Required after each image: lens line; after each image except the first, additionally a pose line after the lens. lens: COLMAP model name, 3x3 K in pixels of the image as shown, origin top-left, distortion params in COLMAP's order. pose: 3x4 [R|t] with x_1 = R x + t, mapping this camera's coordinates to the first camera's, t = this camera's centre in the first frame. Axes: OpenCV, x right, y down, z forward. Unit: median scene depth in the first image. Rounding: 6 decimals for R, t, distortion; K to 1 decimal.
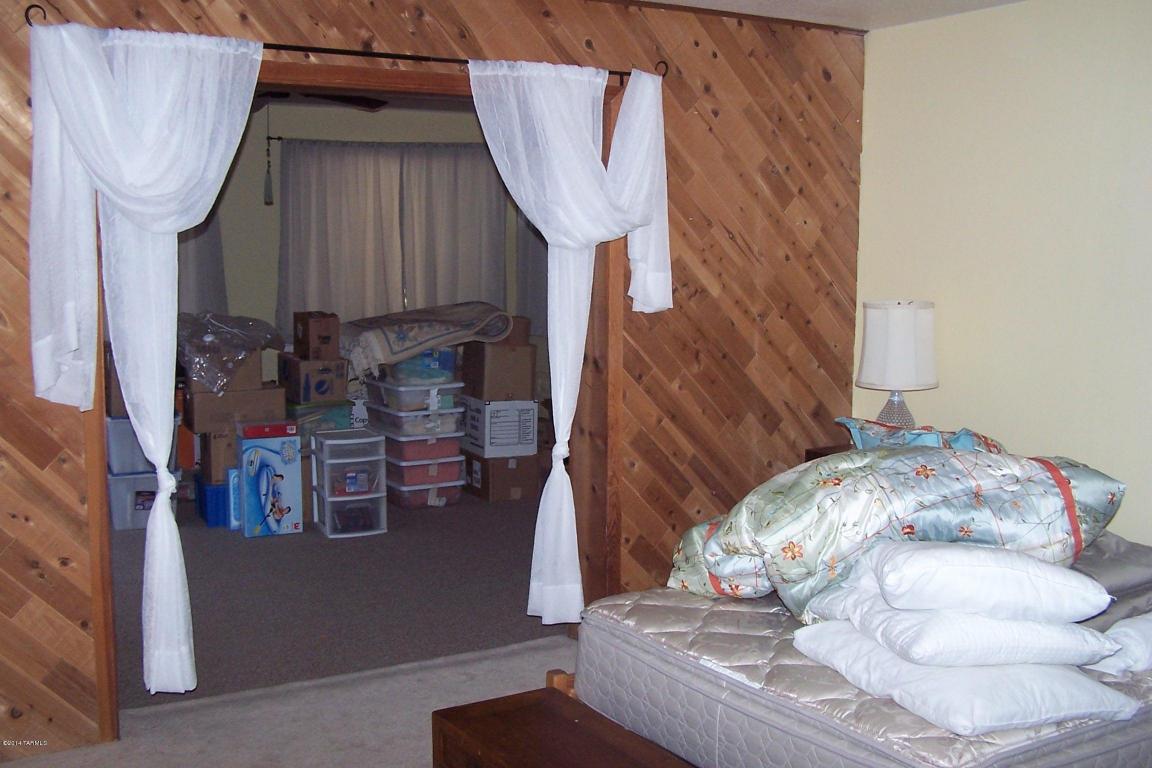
lens RADIAL K [[1282.2, 0, 562.7], [0, 1282.2, 380.1], [0, 0, 1]] dist [-0.208021, 0.381150]
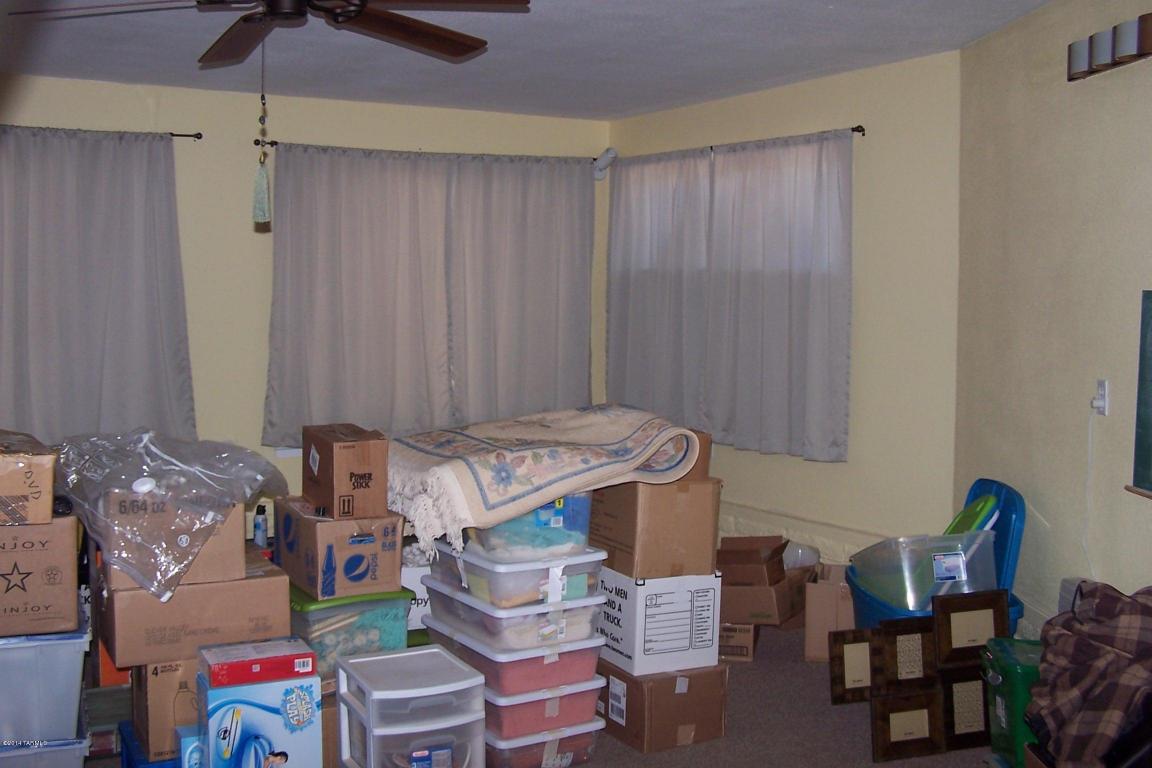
lens RADIAL K [[1282.2, 0, 562.7], [0, 1282.2, 380.1], [0, 0, 1]] dist [-0.208021, 0.381150]
pose [[0.999884, 0.003074, 0.014927, -0.108177], [-0.002485, 0.999222, -0.039363, -0.052941], [-0.015037, 0.039321, 0.999113, 0.448298]]
